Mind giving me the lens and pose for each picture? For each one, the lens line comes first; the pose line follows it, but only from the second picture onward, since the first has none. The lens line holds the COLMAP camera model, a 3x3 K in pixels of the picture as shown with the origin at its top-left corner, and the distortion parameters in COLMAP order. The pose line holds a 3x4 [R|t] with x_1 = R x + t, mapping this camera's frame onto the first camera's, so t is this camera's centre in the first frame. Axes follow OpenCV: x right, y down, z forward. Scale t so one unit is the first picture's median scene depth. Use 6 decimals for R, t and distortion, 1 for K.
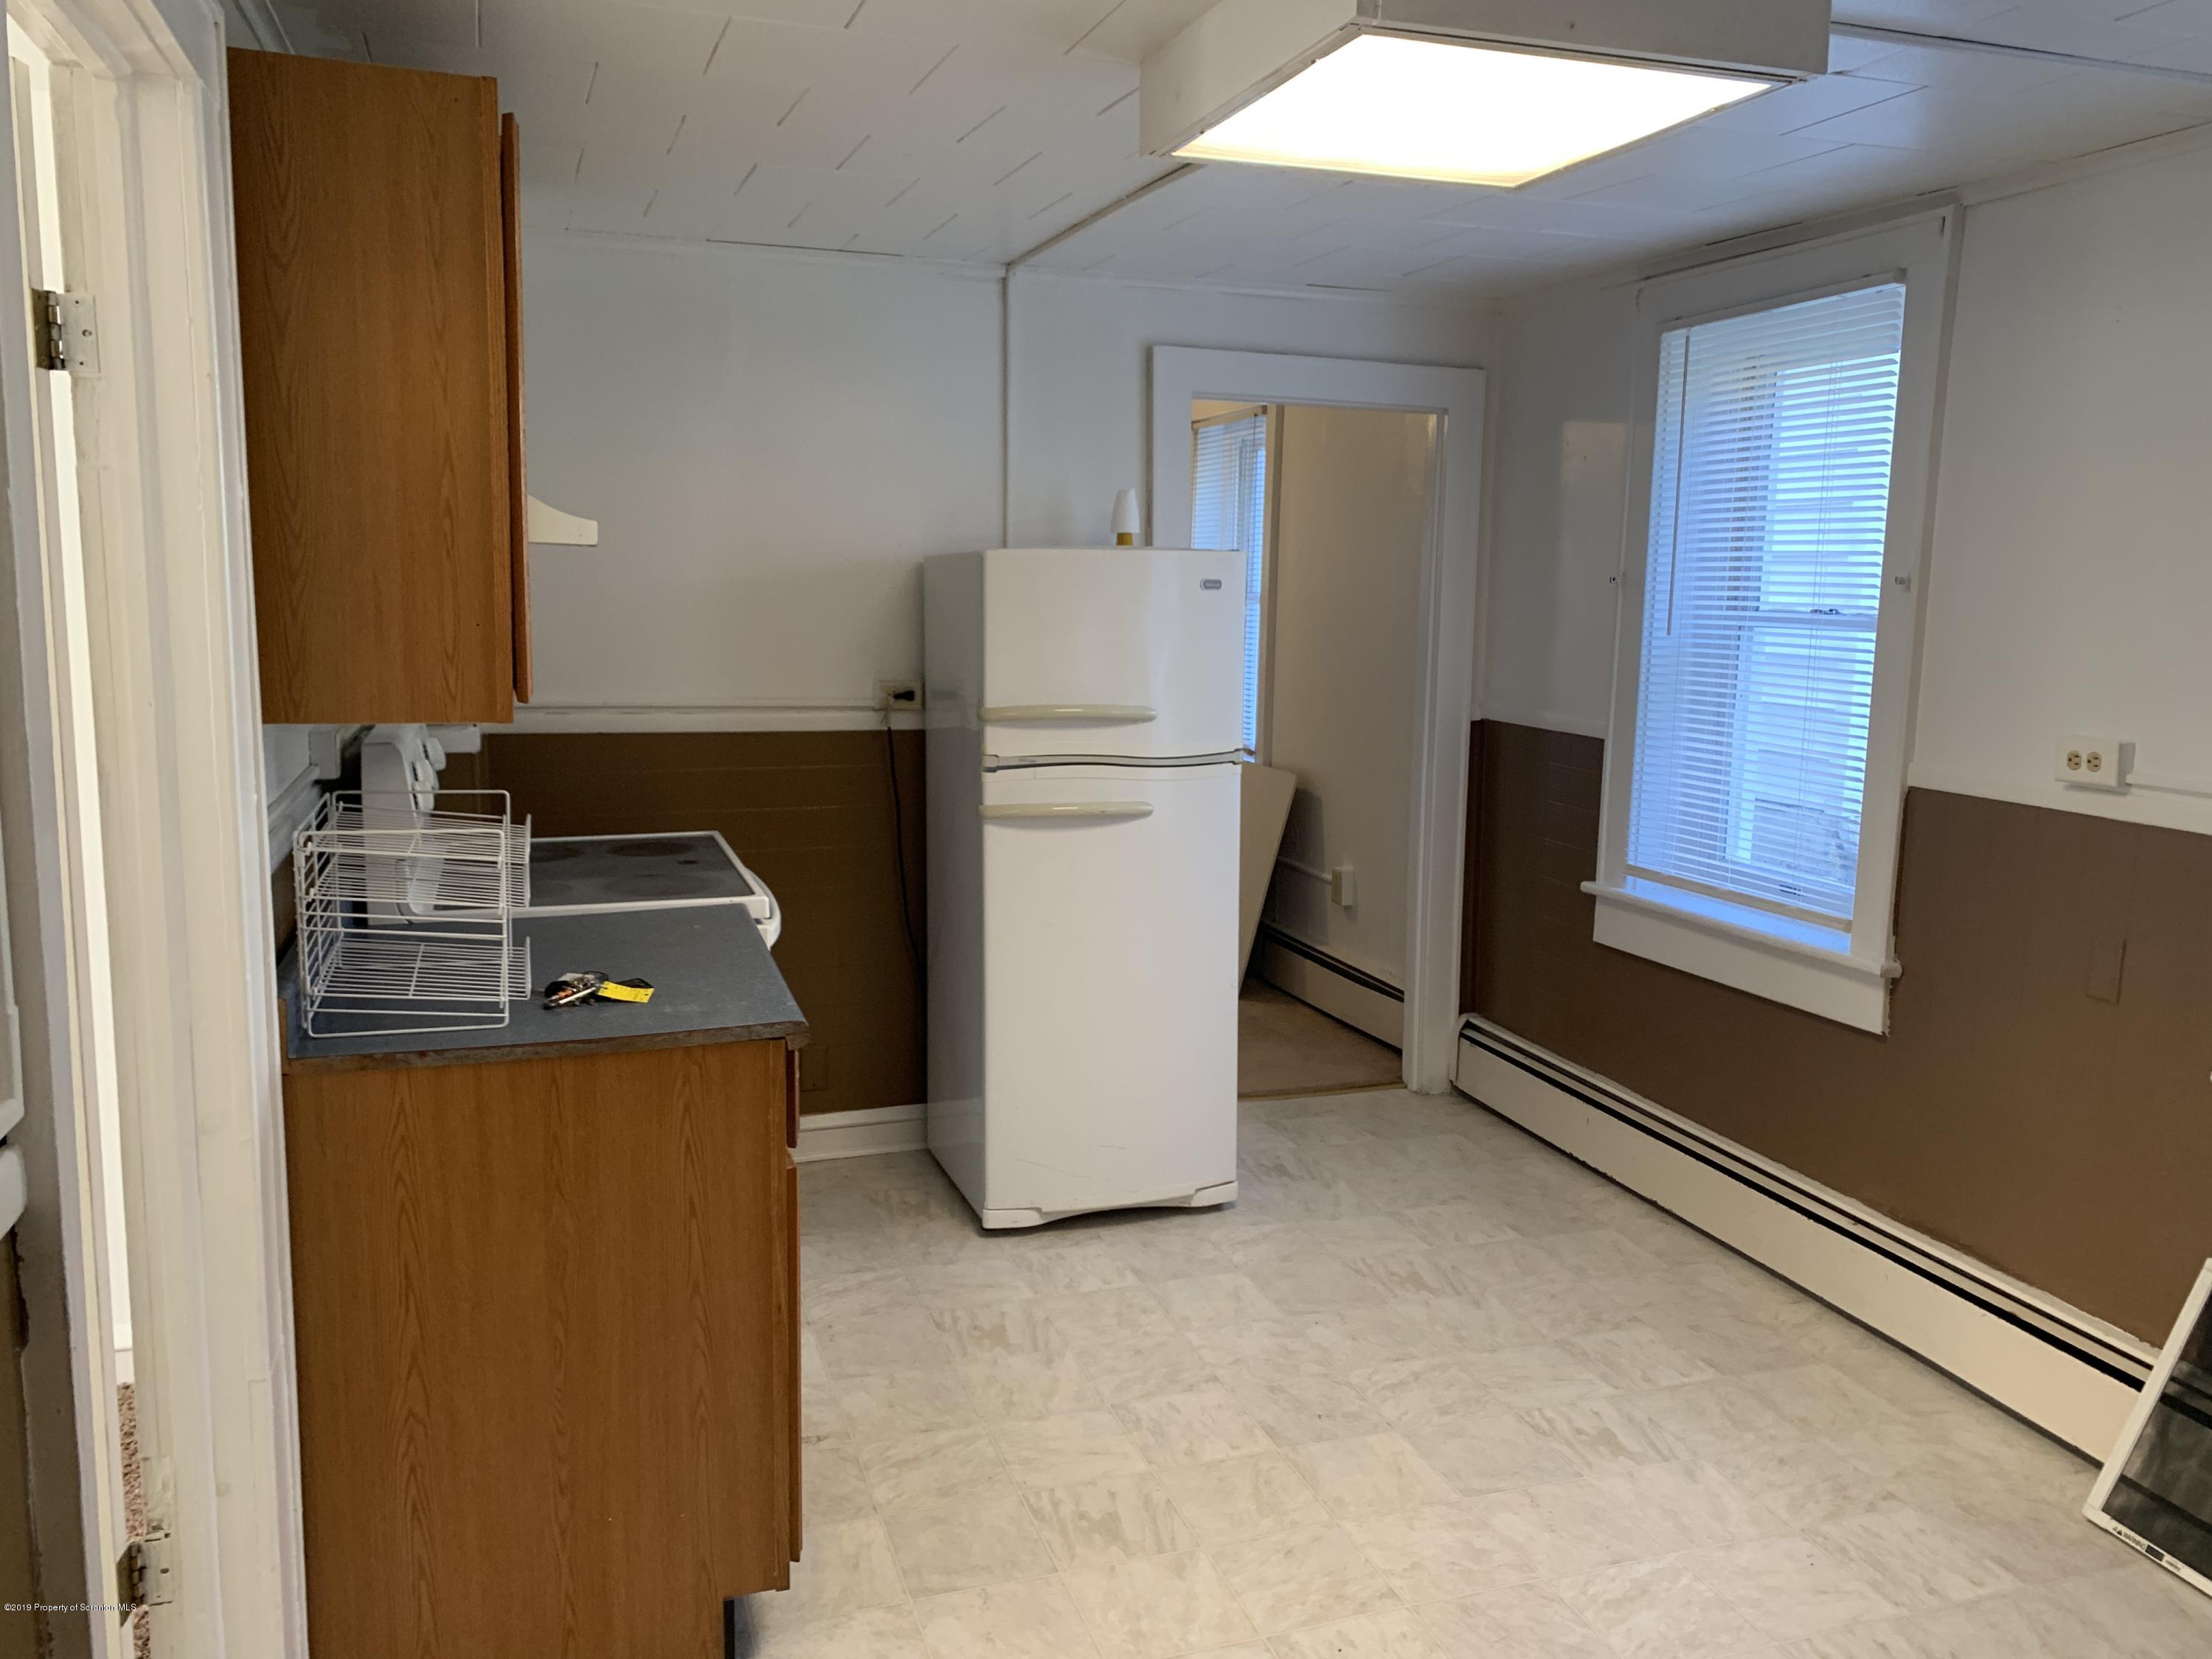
lens RADIAL K [[1661.8, 0, 1103.7], [0, 1661.8, 828.3], [0, 0, 1]] dist [0.036421, -0.038113]
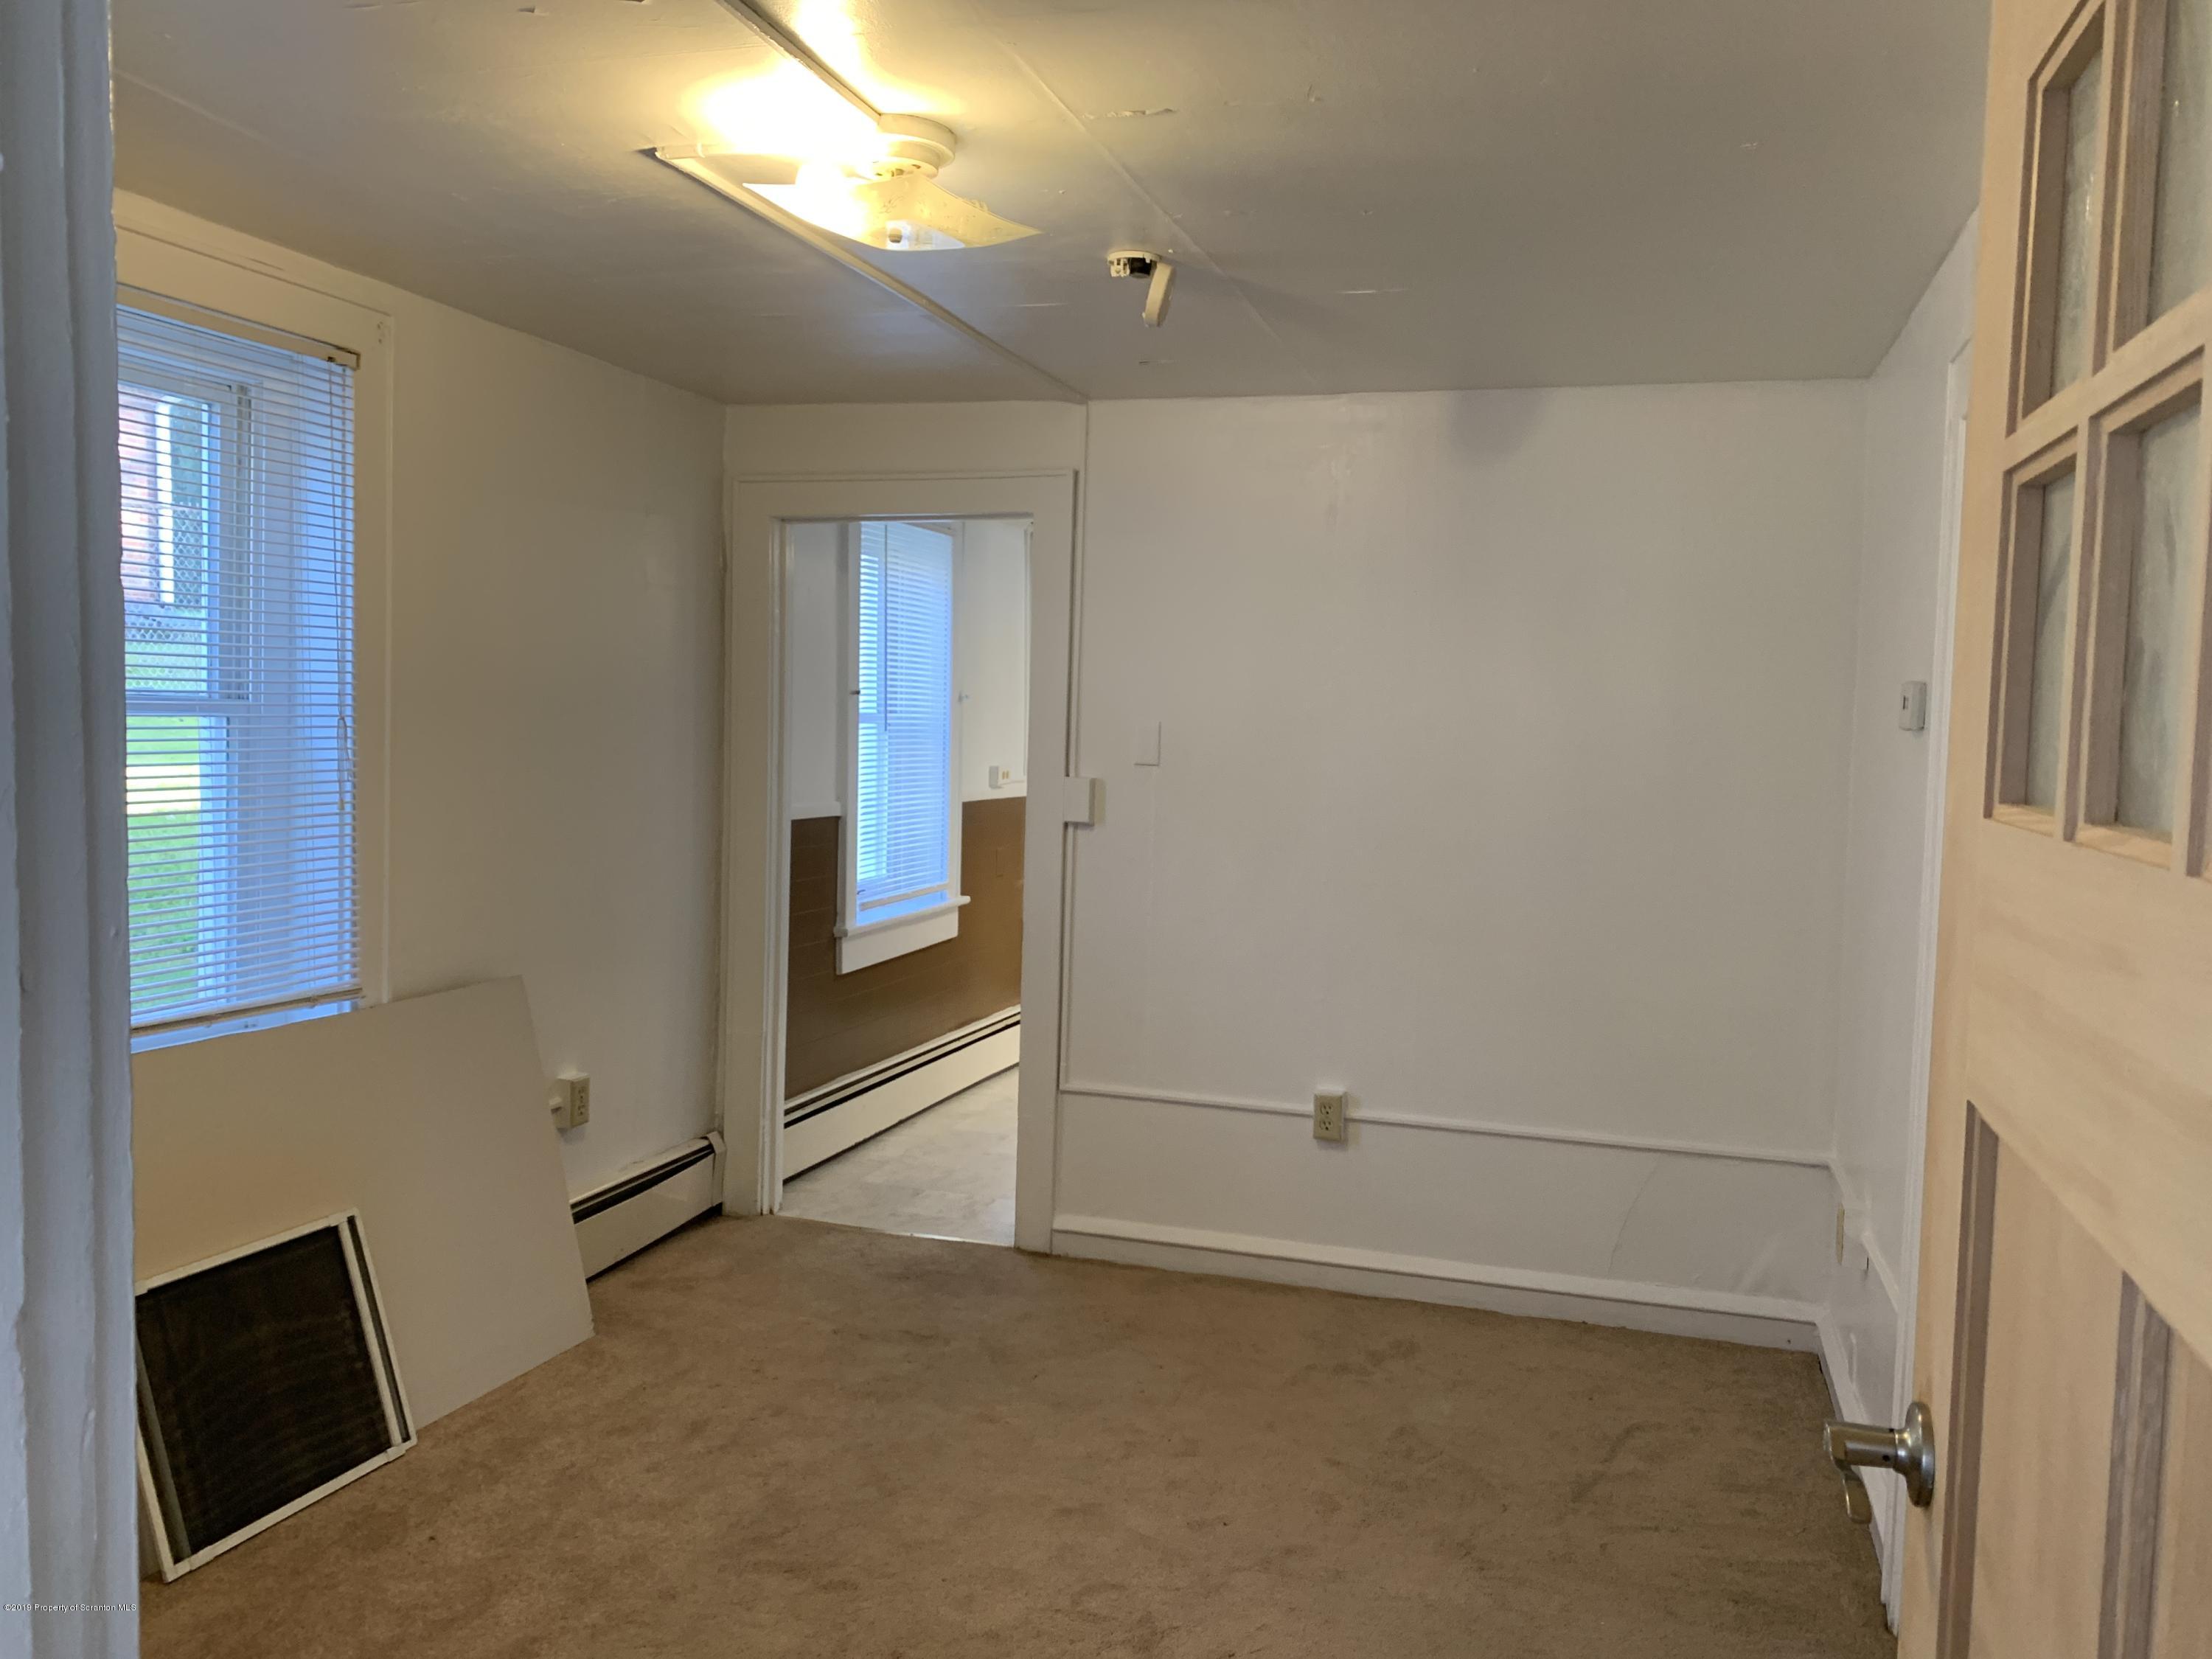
lens RADIAL K [[1661.8, 0, 1104.9], [0, 1661.8, 829.4], [0, 0, 1]] dist [0.036421, -0.038113]
pose [[-0.805918, -0.072489, 0.587572, -0.617387], [0.047153, 0.981463, 0.185758, -0.273939], [-0.590146, 0.177412, -0.787561, 1.906371]]
